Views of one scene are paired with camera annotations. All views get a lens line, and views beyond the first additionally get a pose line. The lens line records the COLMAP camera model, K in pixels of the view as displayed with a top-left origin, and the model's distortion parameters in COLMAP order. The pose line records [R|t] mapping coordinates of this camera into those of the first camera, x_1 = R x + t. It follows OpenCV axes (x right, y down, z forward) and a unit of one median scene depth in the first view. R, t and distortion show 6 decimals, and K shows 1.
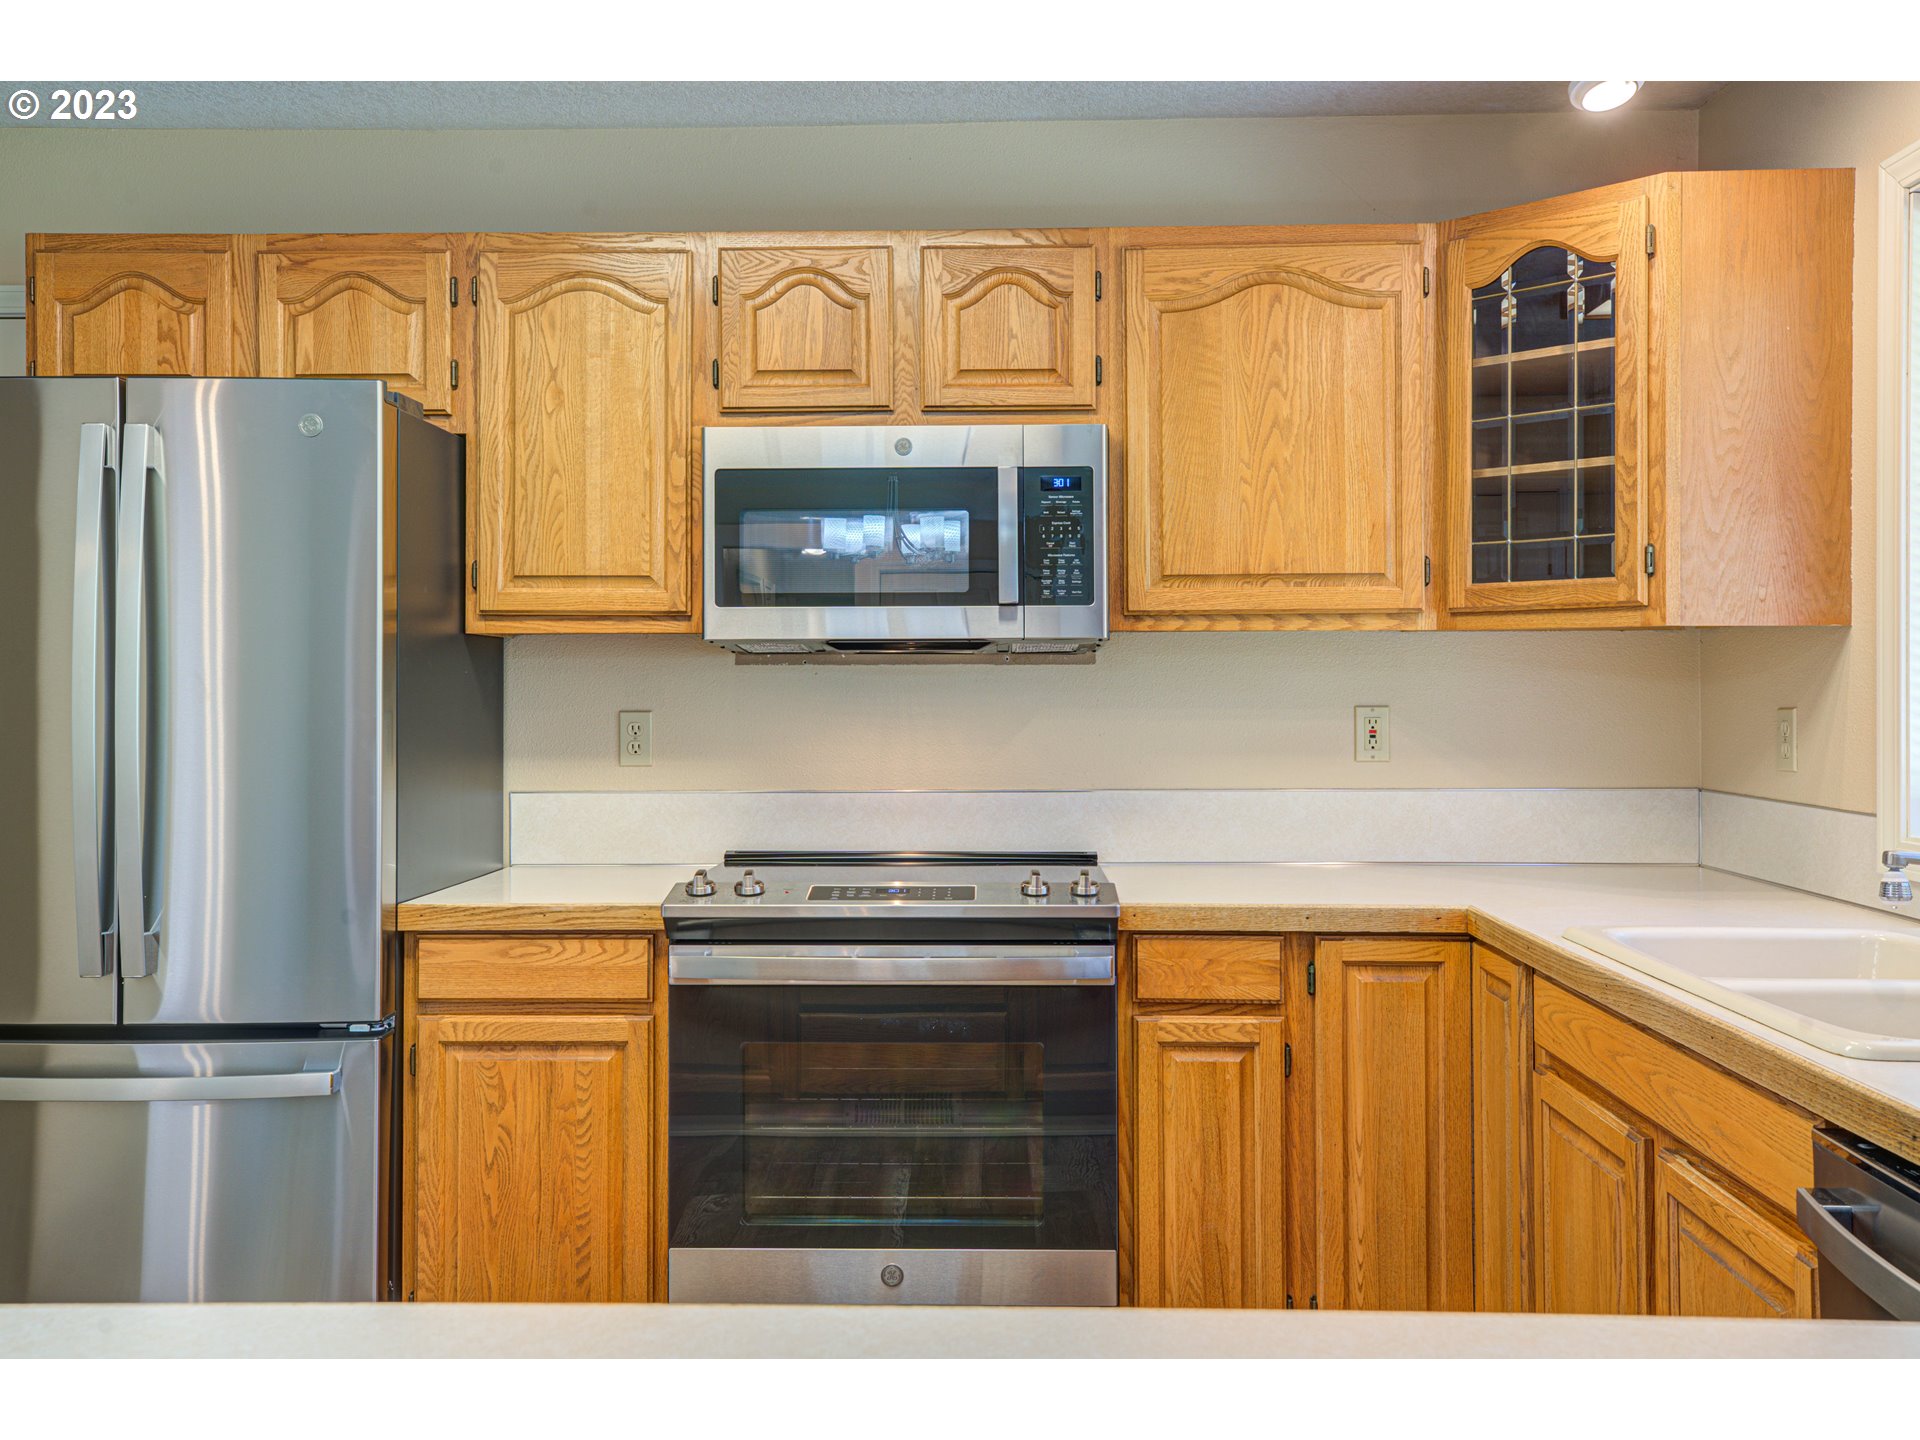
lens RADIAL K [[1665.9, 0, 953.0], [0, 1665.9, 668.3], [0, 0, 1]] dist [0.031589, 0.007674]
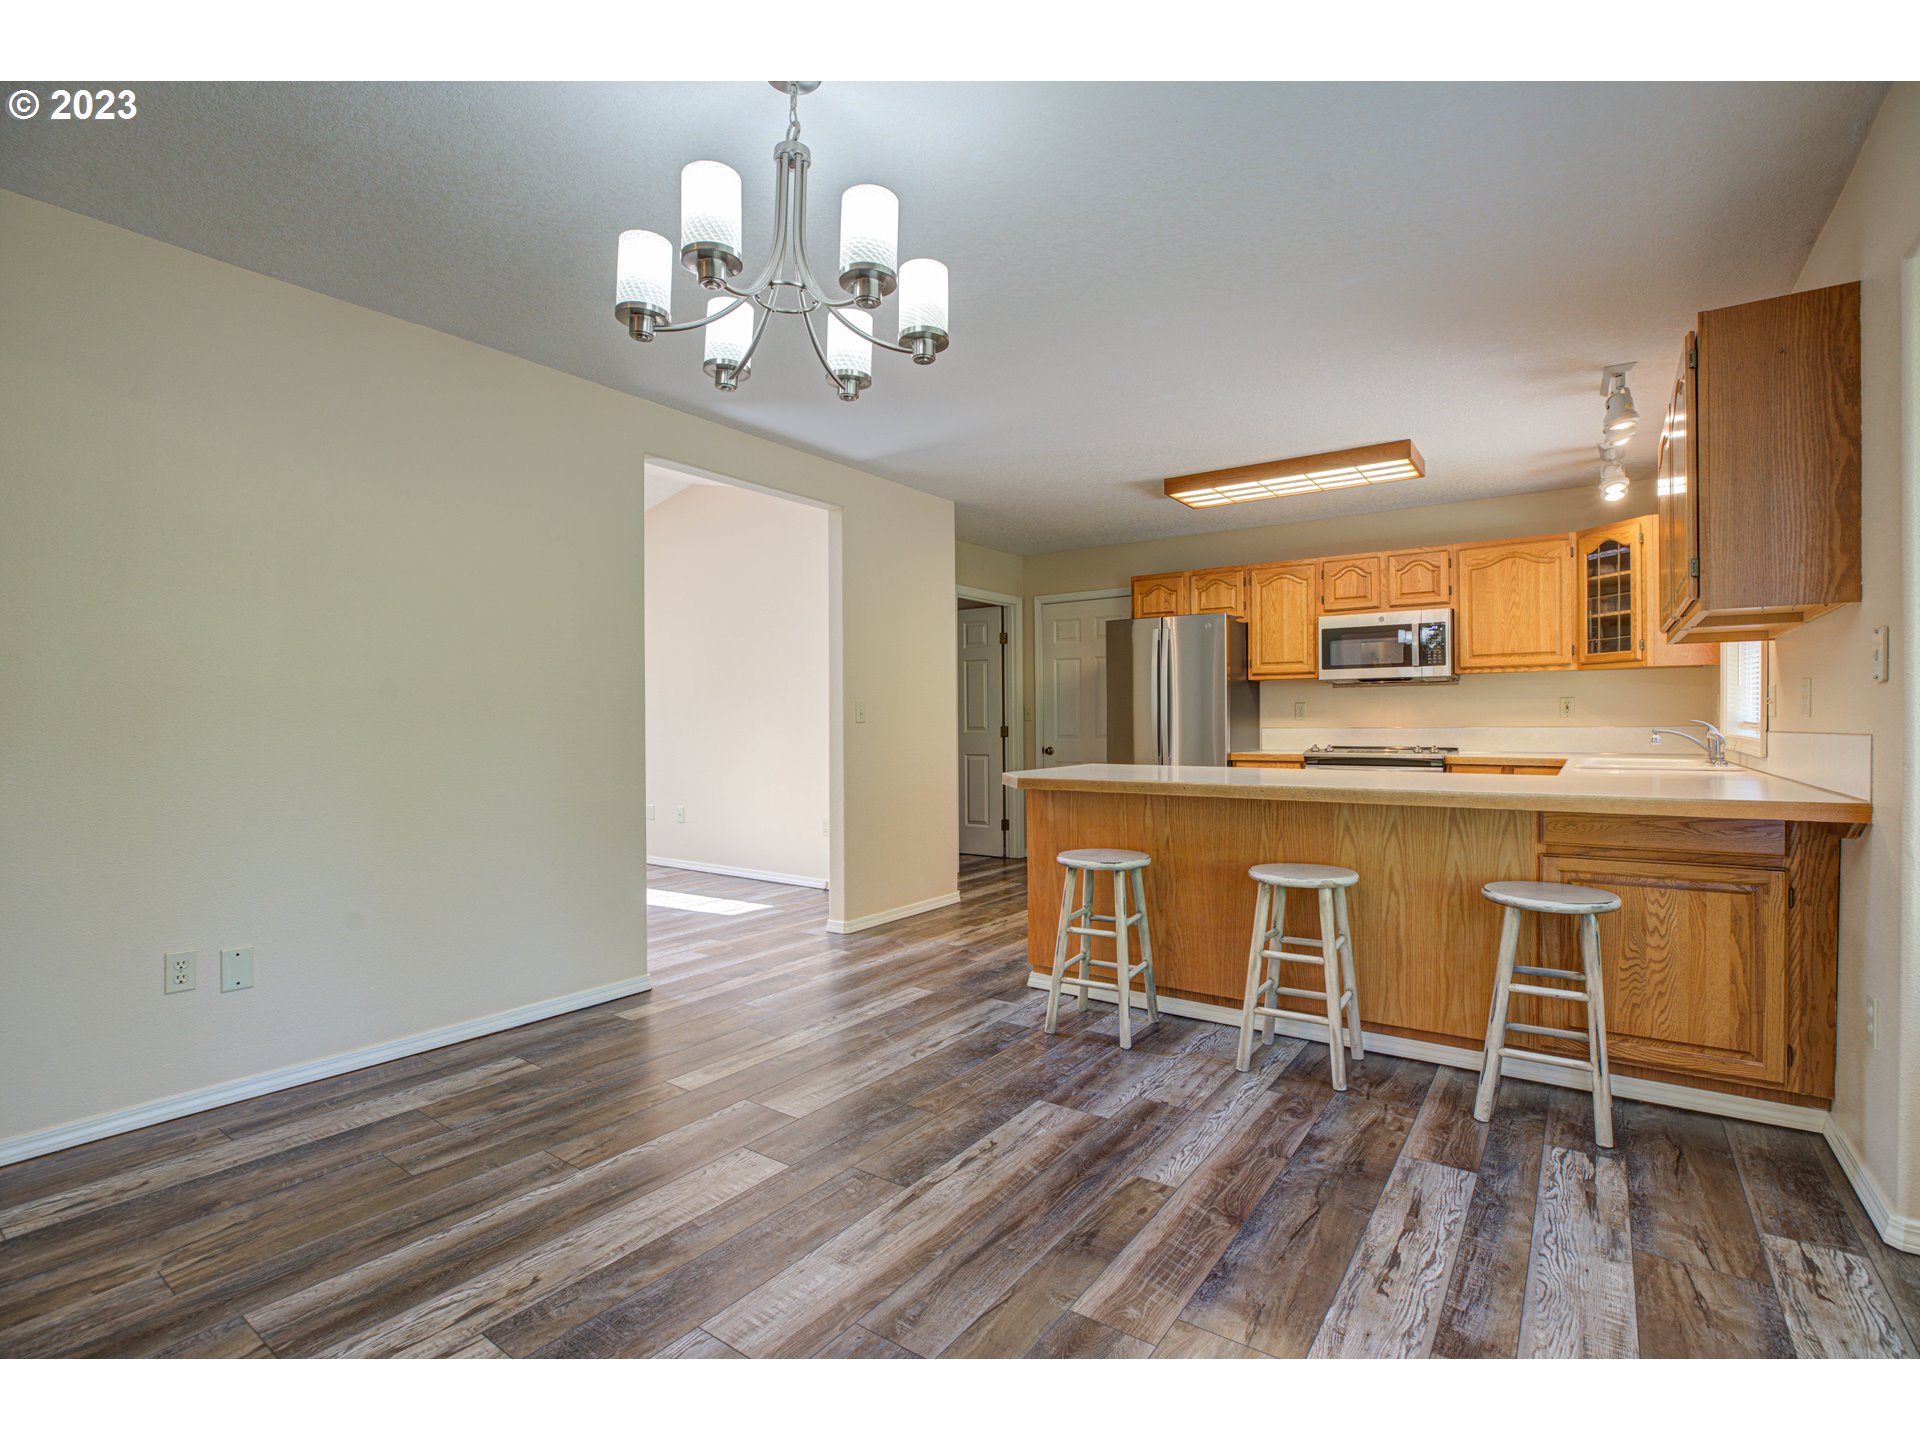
lens RADIAL K [[904.5, 0, 954.3], [0, 904.5, 727.9], [0, 0, 1]] dist [-0.046004, 0.013119]
pose [[0.828150, 0.001053, -0.560505, 0.266097], [0.011192, 0.999768, 0.018414, 0.039758], [0.560395, -0.021522, 0.827946, -0.947983]]
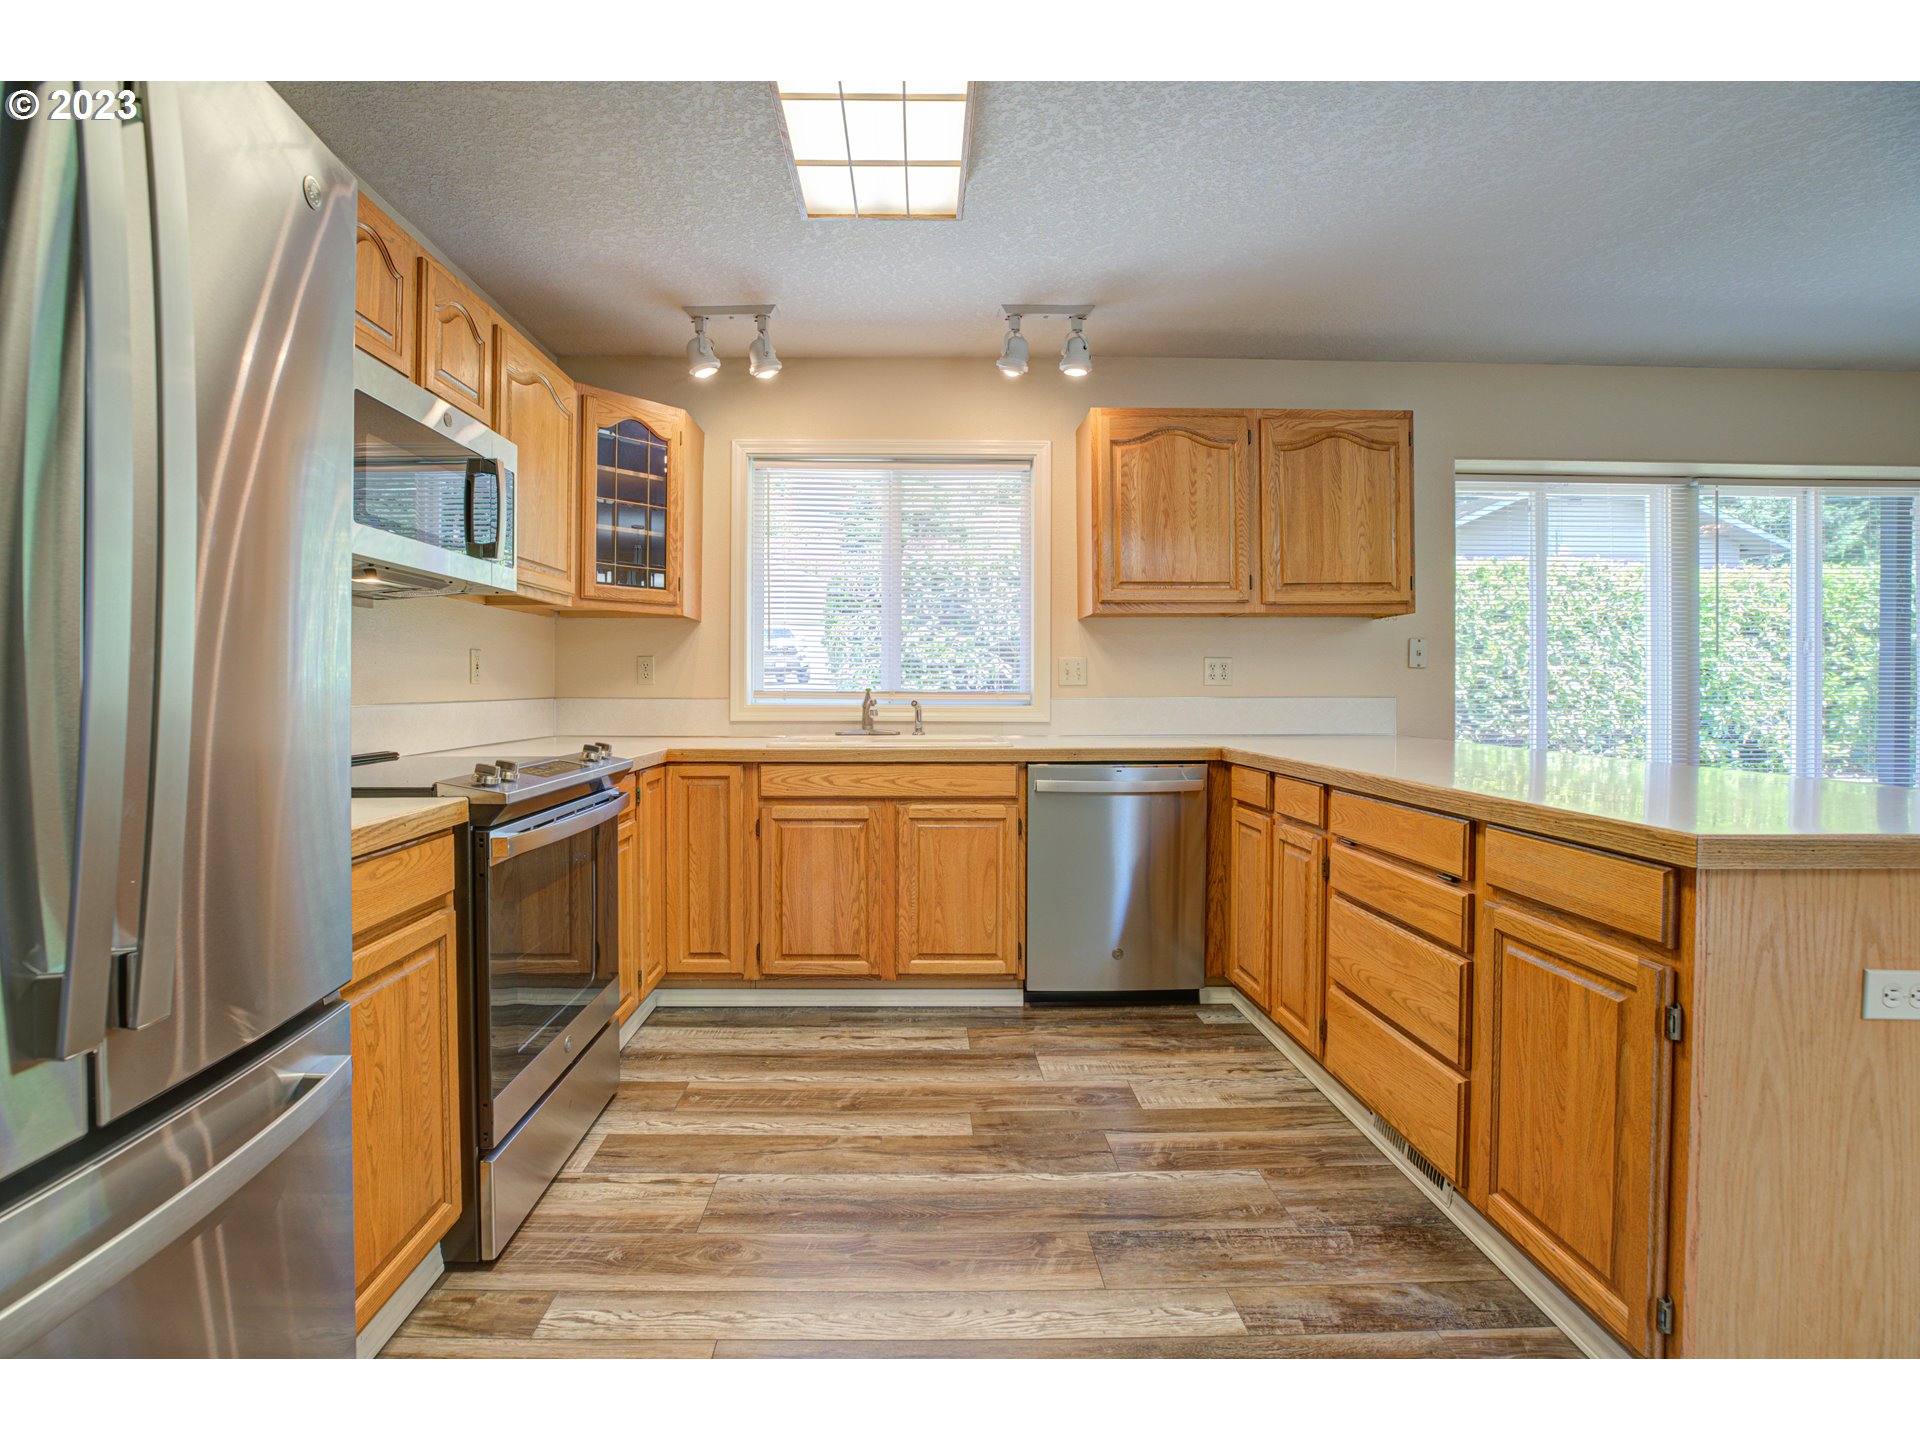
lens RADIAL K [[902.1, 0, 924.4], [0, 902.1, 684.8], [0, 0, 1]] dist [-0.044929, 0.012548]
pose [[-0.041160, 0.003155, 0.999148, -0.717138], [-0.012555, 0.999914, -0.003674, 0.062372], [-0.999074, -0.012696, -0.041117, 0.685641]]
